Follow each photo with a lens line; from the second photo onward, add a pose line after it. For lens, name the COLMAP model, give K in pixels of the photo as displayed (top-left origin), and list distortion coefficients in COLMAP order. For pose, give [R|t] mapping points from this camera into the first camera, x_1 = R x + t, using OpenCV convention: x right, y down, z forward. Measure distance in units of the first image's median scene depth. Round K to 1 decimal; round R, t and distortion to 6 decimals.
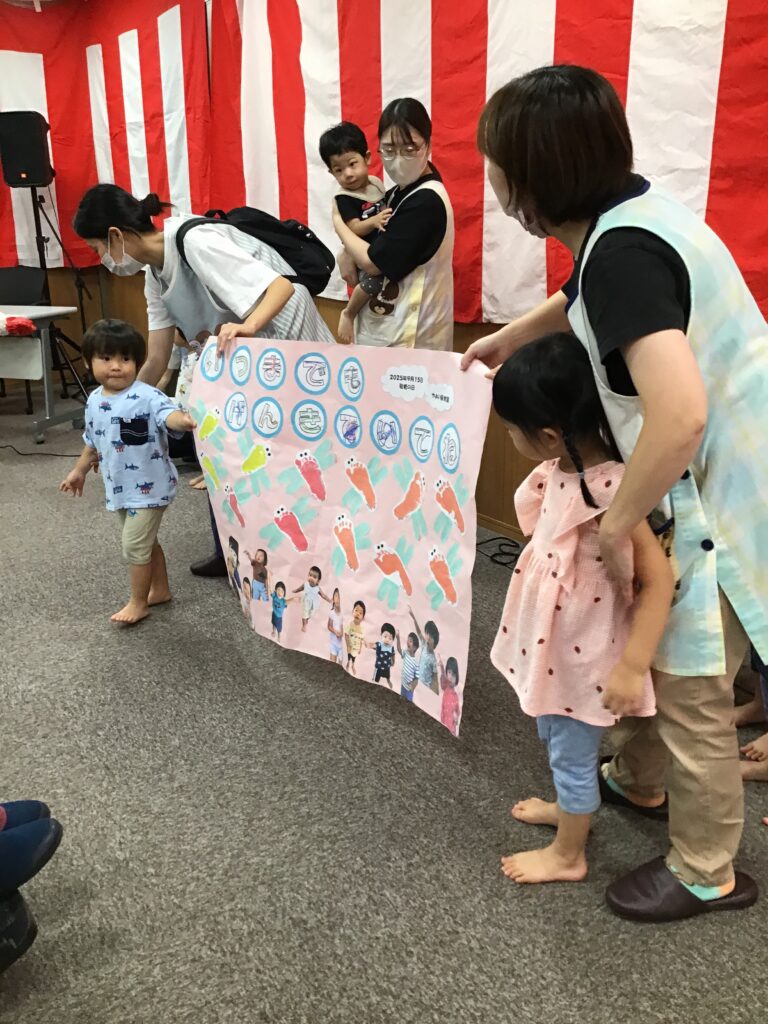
lens RADIAL K [[1058.0, 0, 384.0], [0, 1058.0, 512.0], [0, 0, 1]] dist [-0.002368, -0.005238]
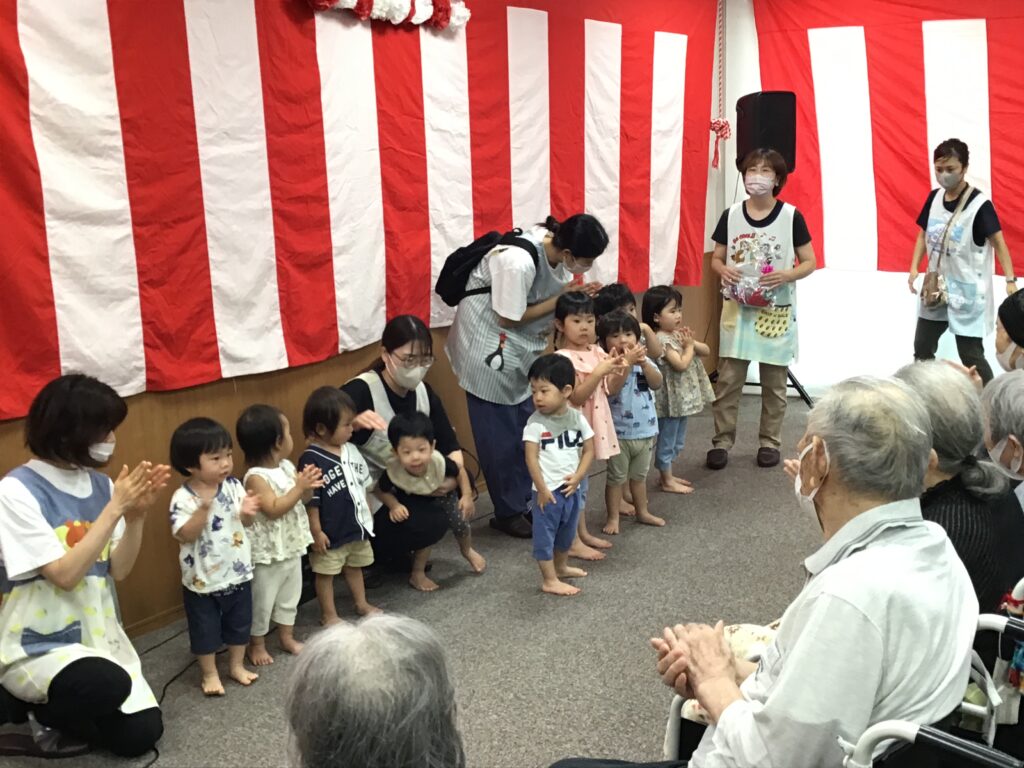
lens RADIAL K [[1293.1, 0, 512.0], [0, 1293.1, 384.0], [0, 0, 1]] dist [0.114297, -0.089685]
pose [[-0.430047, -0.086592, 0.898644, -1.254234], [0.326240, 0.913222, 0.244119, -0.440946], [-0.841800, 0.398156, -0.364478, 1.418839]]
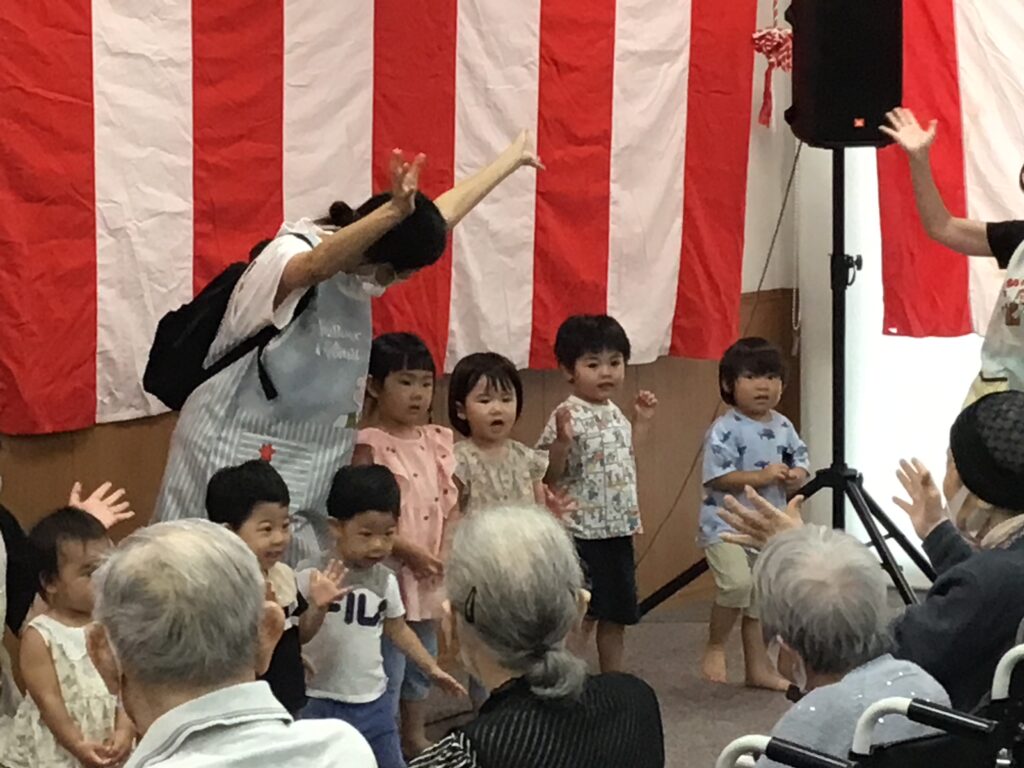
lens RADIAL K [[3103.2, 0, 512.0], [0, 3103.2, 384.0], [0, 0, 1]] dist [0.023533, 0.462630]
pose [[-0.339934, -0.048966, 0.939174, -1.753684], [0.309662, 0.937127, 0.160942, -0.412399], [-0.888006, 0.345536, -0.303399, 1.259625]]
